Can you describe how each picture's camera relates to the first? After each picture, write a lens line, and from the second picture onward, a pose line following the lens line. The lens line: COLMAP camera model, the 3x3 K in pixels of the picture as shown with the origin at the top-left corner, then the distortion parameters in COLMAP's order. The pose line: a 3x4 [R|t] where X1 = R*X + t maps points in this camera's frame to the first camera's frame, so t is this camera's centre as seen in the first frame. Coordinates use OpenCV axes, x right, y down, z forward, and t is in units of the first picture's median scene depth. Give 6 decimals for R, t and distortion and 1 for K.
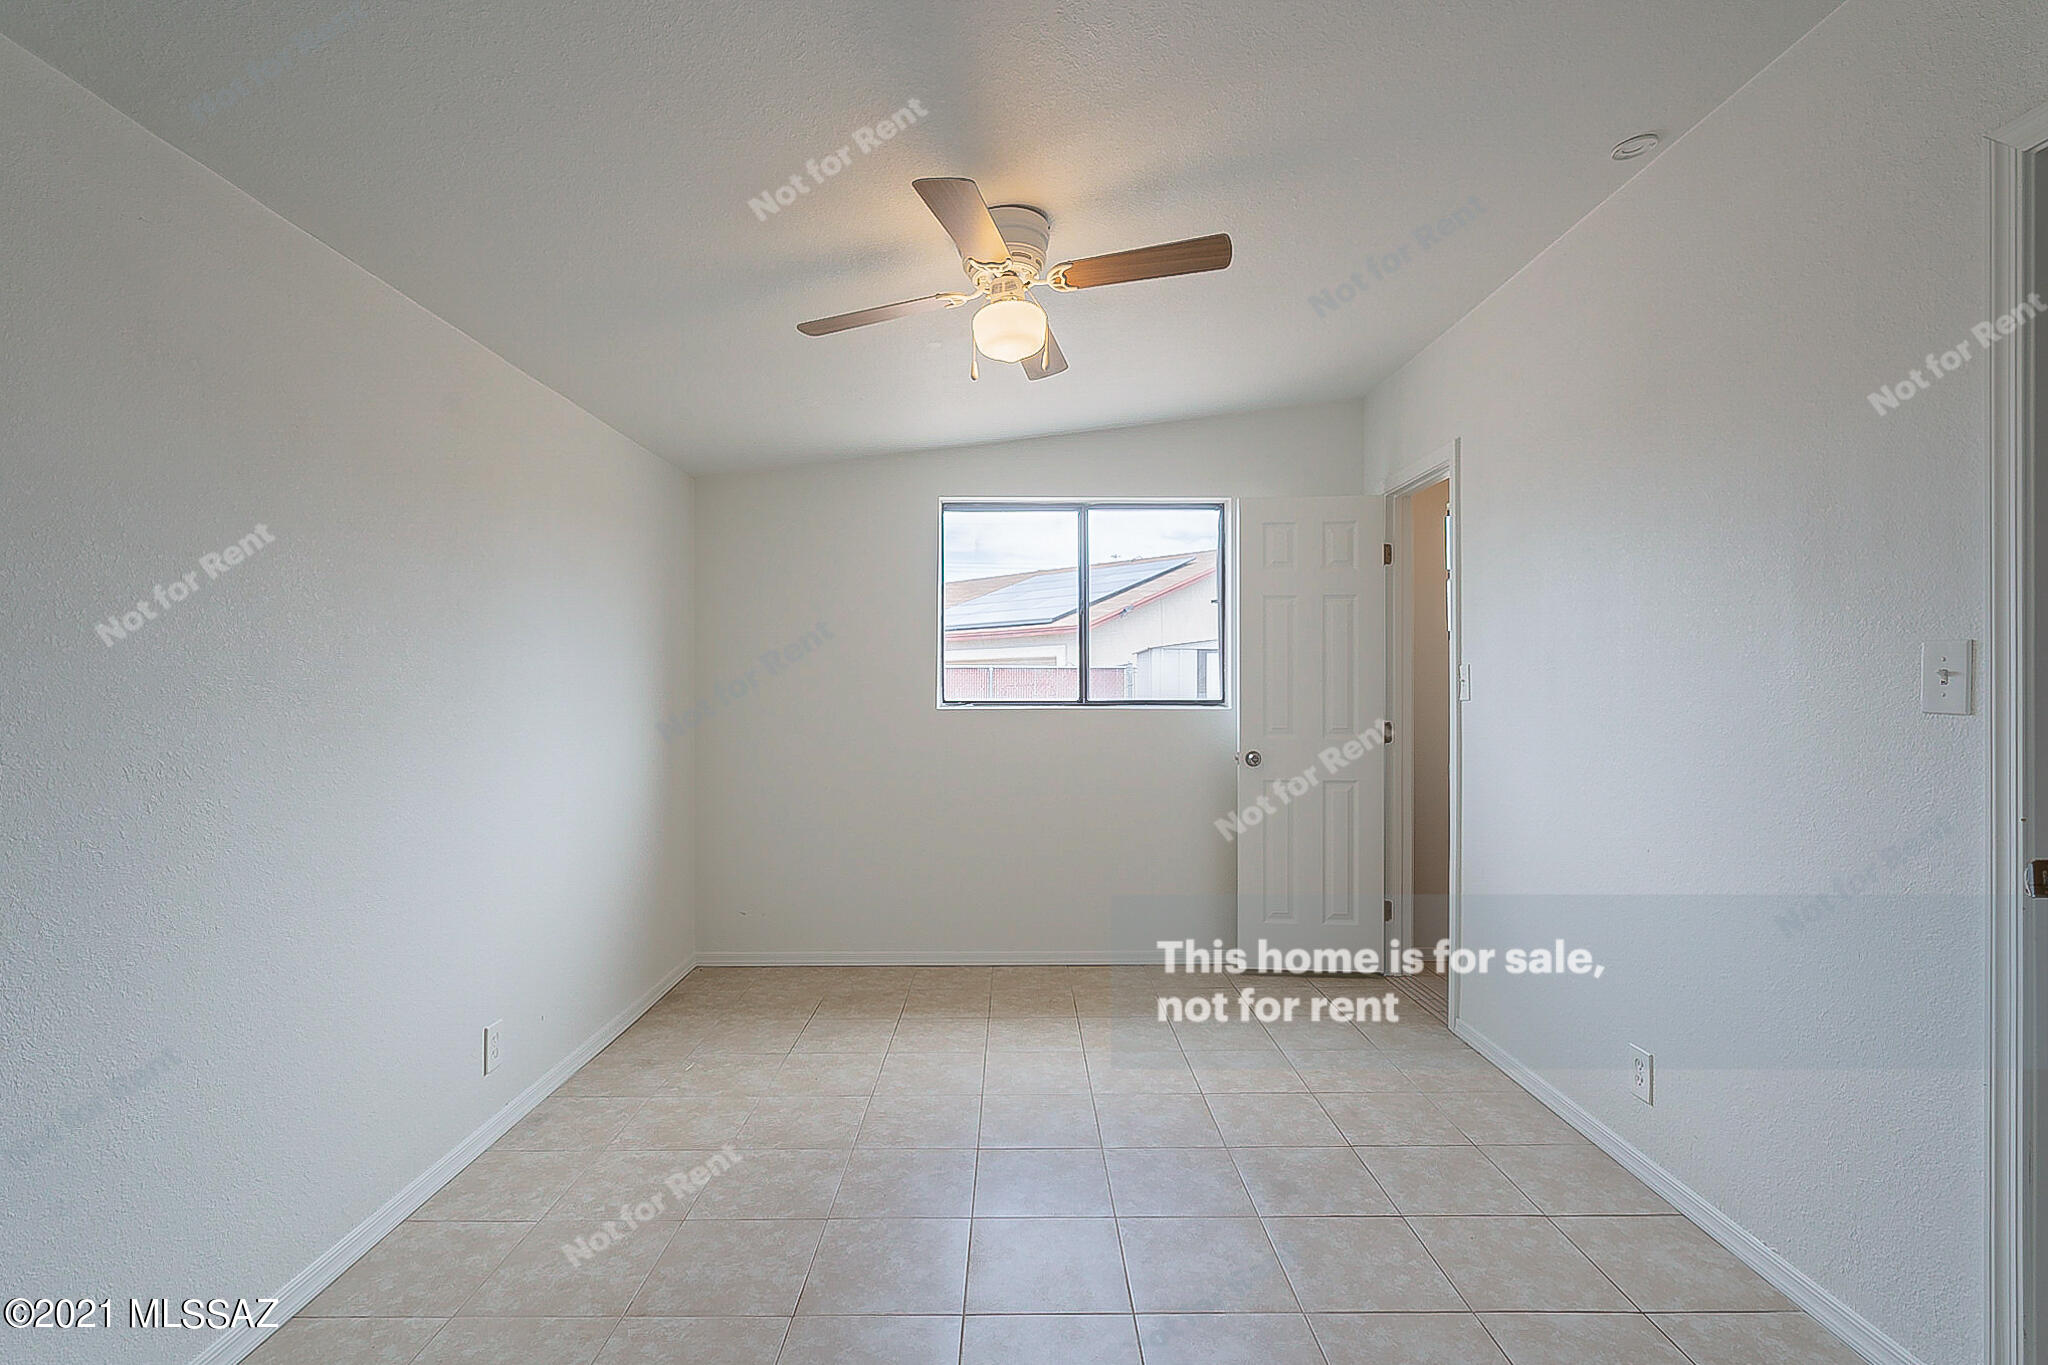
lens RADIAL K [[949.5, 0, 1009.5], [0, 949.5, 689.0], [0, 0, 1]] dist [0.002207, 0.000846]
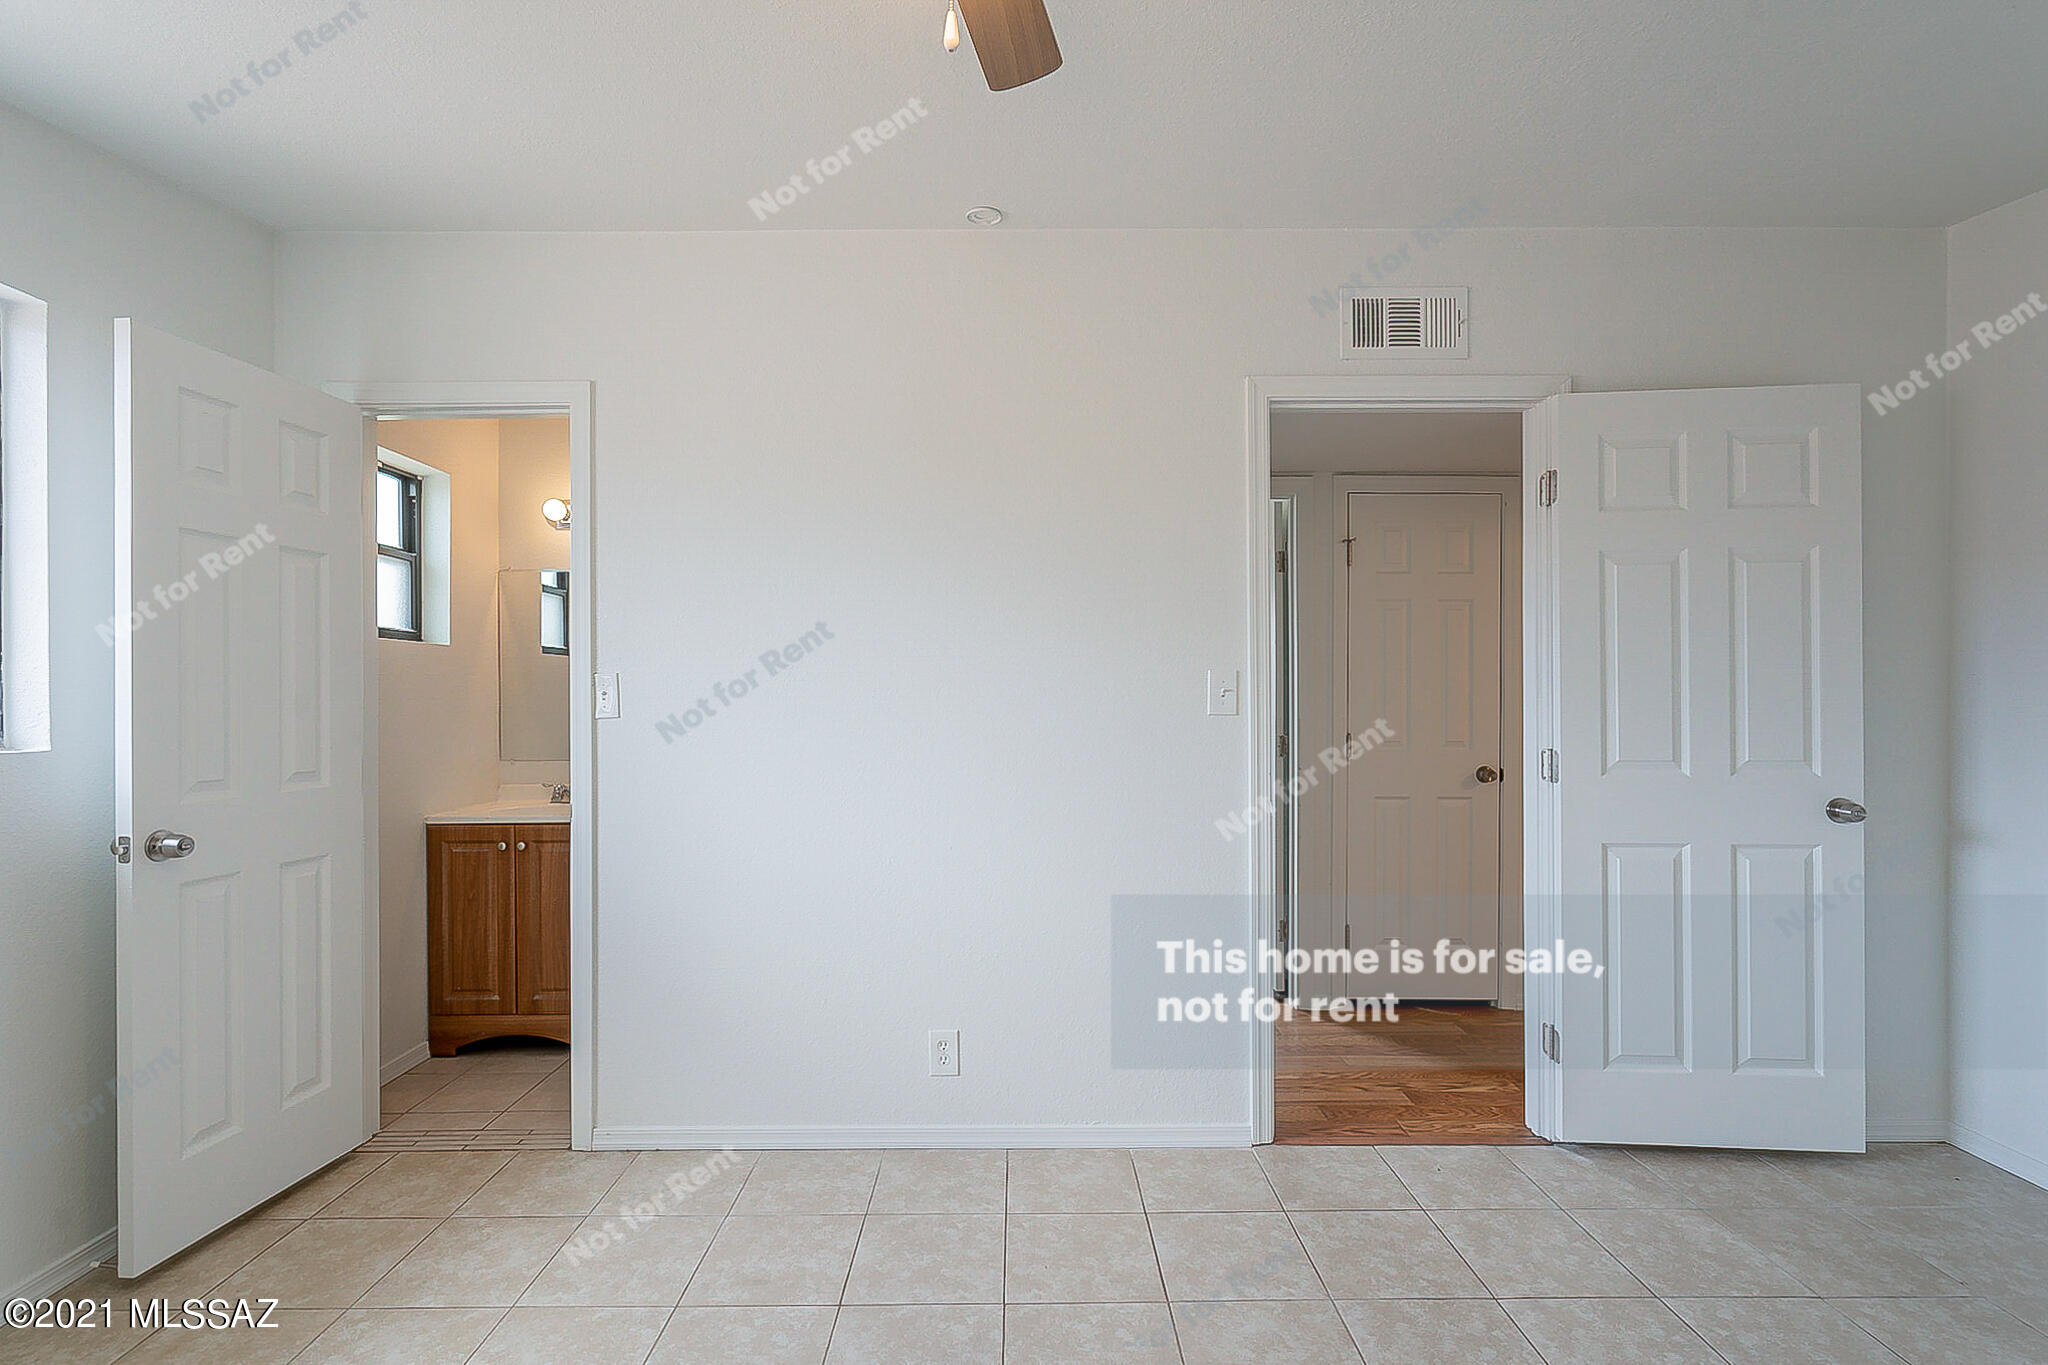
lens RADIAL K [[949.5, 0, 1021.9], [0, 949.5, 699.8], [0, 0, 1]] dist [0.002207, 0.000846]
pose [[-0.017081, 0.004065, 0.999846, -0.434345], [0.005581, 0.999977, -0.003970, 0.004254], [-0.999839, 0.005512, -0.017103, 0.937656]]
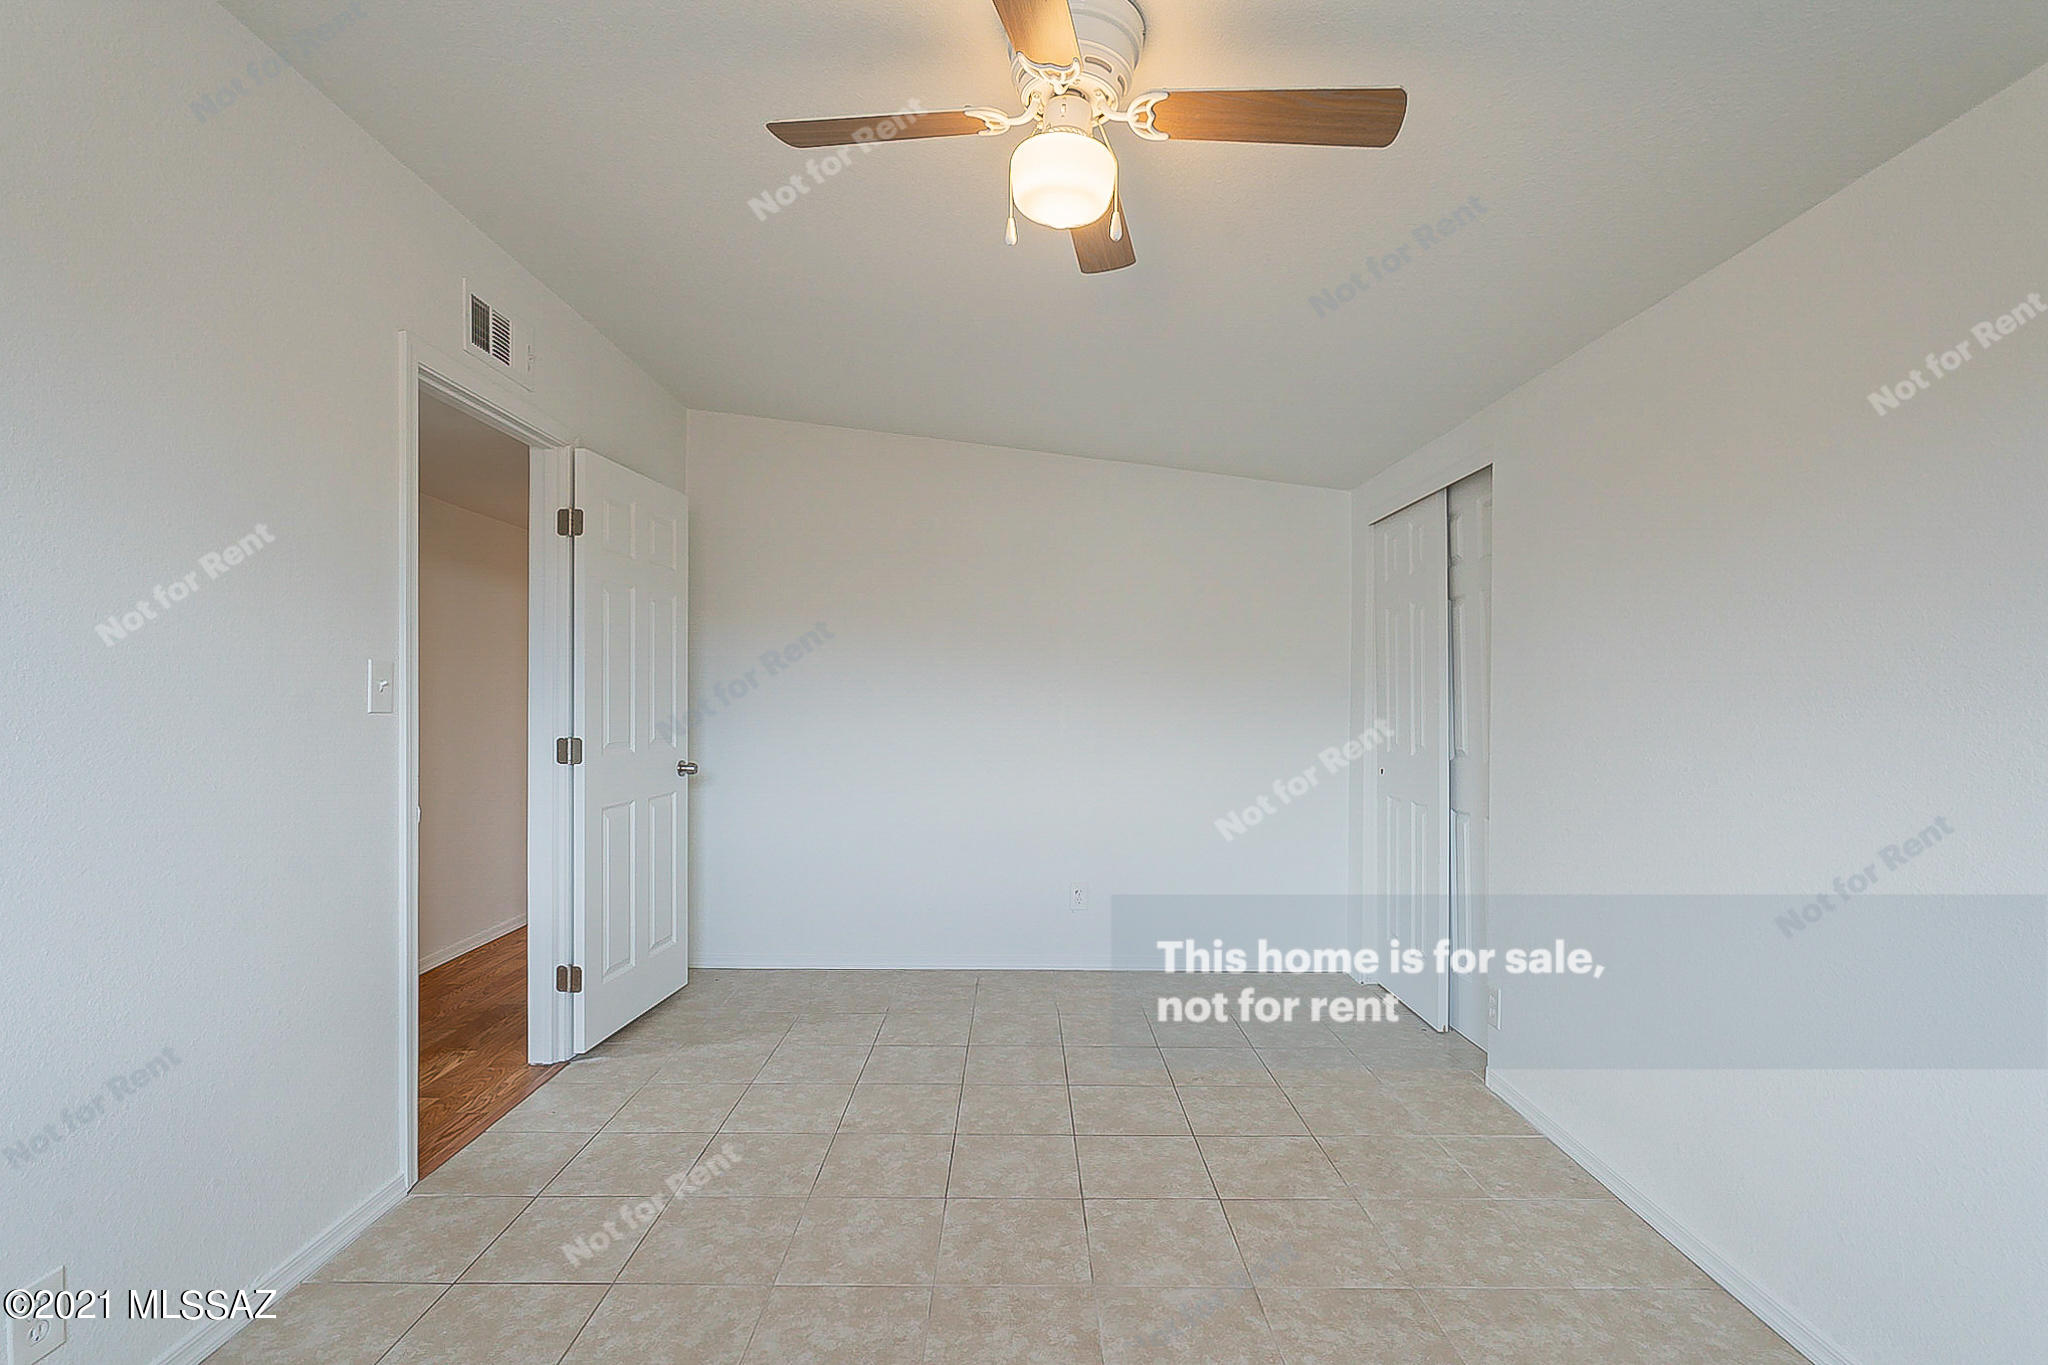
lens RADIAL K [[949.5, 0, 1028.4], [0, 949.5, 685.2], [0, 0, 1]] dist [0.002207, 0.000846]
pose [[-0.999901, -0.002297, -0.013873, 0.031945], [-0.002247, 0.999991, -0.003606, -0.007425], [0.013881, -0.003575, -0.999897, 1.653314]]
